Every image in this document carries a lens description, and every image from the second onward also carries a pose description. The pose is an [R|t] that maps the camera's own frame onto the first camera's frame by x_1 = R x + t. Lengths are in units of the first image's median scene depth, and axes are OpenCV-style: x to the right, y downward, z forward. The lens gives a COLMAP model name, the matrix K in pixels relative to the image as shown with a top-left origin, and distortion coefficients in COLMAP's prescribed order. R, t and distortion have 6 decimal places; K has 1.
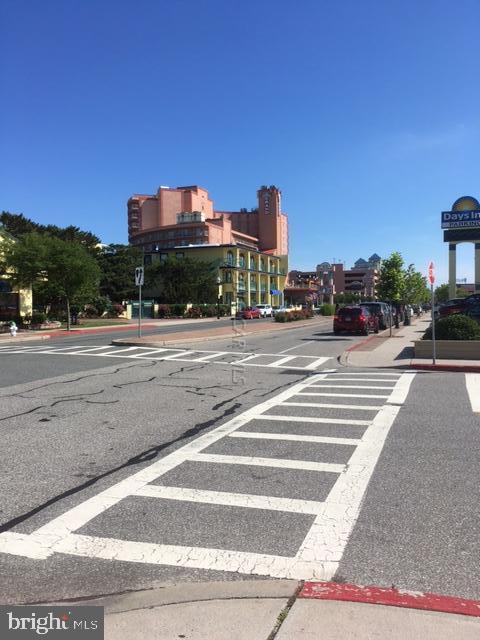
lens RADIAL K [[522.7, 0, 240.0], [0, 522.7, 320.0], [0, 0, 1]] dist [0.039789, -0.065842]
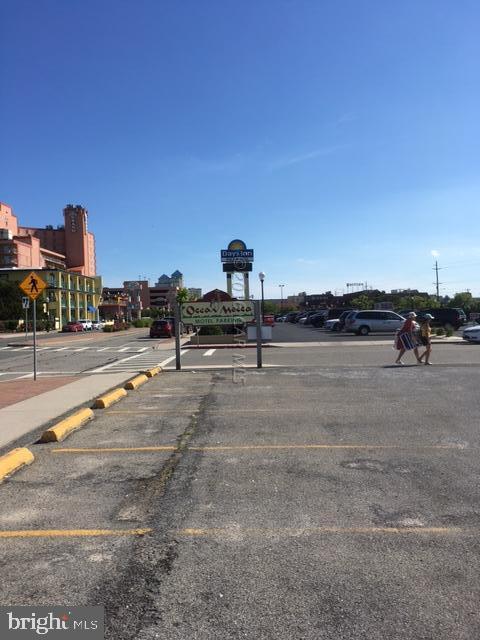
lens RADIAL K [[522.7, 0, 240.0], [0, 522.7, 320.0], [0, 0, 1]] dist [0.039789, -0.065842]
pose [[0.932676, -0.015548, 0.360380, -0.028988], [0.025155, 0.999442, -0.021984, 0.003454], [-0.359837, 0.029569, 0.932547, -0.128134]]
